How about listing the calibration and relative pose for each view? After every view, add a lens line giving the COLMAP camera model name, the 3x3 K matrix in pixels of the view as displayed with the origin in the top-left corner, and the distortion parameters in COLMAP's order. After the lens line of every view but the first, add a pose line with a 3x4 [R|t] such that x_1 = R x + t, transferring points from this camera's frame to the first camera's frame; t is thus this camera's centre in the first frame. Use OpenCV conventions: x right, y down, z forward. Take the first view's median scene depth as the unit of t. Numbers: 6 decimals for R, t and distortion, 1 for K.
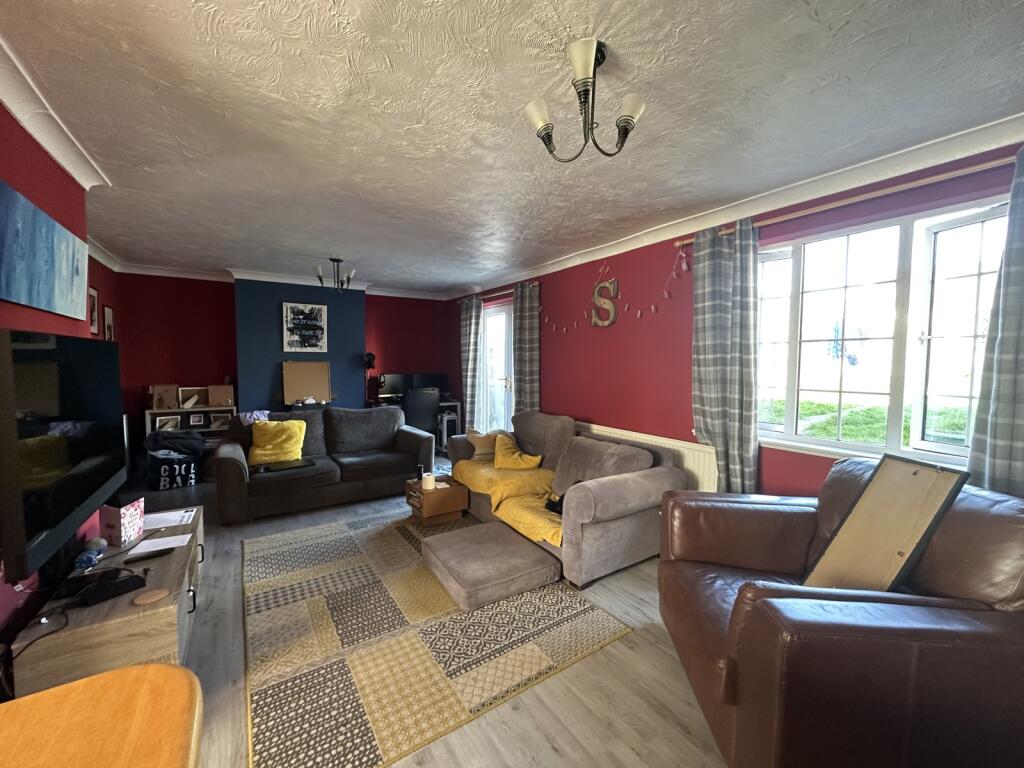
lens RADIAL K [[409.8, 0, 513.2], [0, 409.8, 383.5], [0, 0, 1]] dist [0.000525, 0.000029]
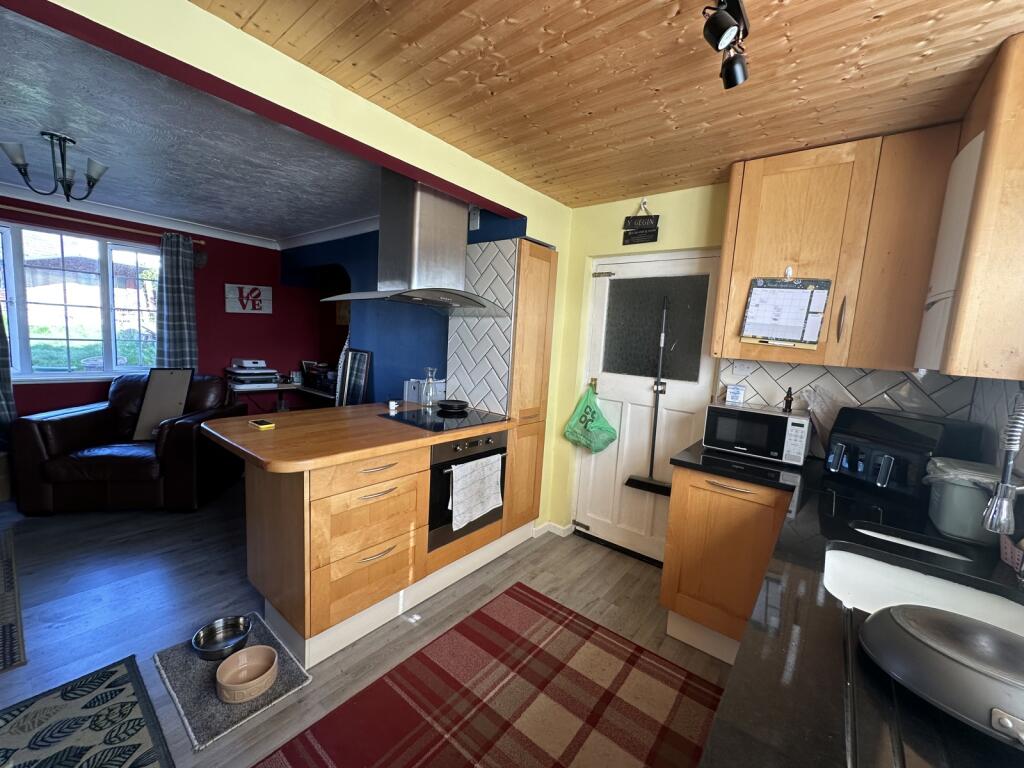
lens RADIAL K [[409.8, 0, 512.3], [0, 409.8, 384.8], [0, 0, 1]] dist [0.000525, 0.000029]
pose [[-0.301453, -0.134561, 0.943938, -1.176694], [-0.008804, 0.990342, 0.138365, -0.040189], [-0.953440, 0.033401, -0.299726, -0.116630]]
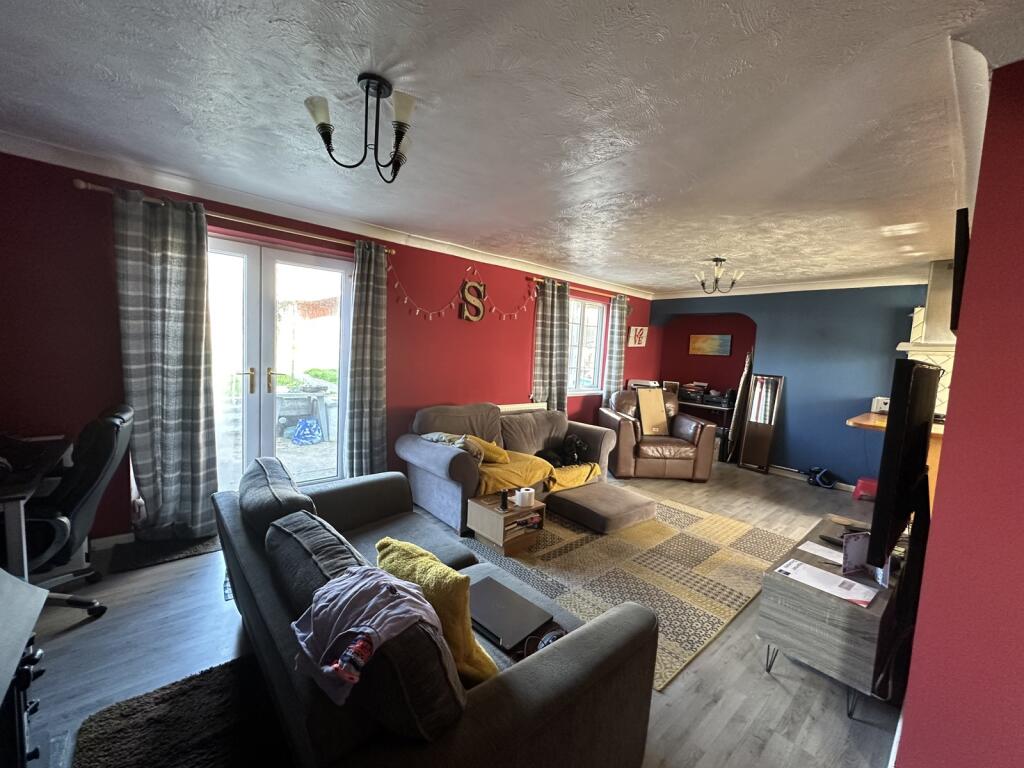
lens RADIAL K [[409.8, 0, 511.2], [0, 409.8, 384.0], [0, 0, 1]] dist [0.000525, 0.000029]
pose [[-0.128033, -0.099236, 0.986793, -1.485306], [0.001195, 0.994965, 0.100213, -0.123488], [-0.991769, 0.014009, -0.127270, 1.639761]]
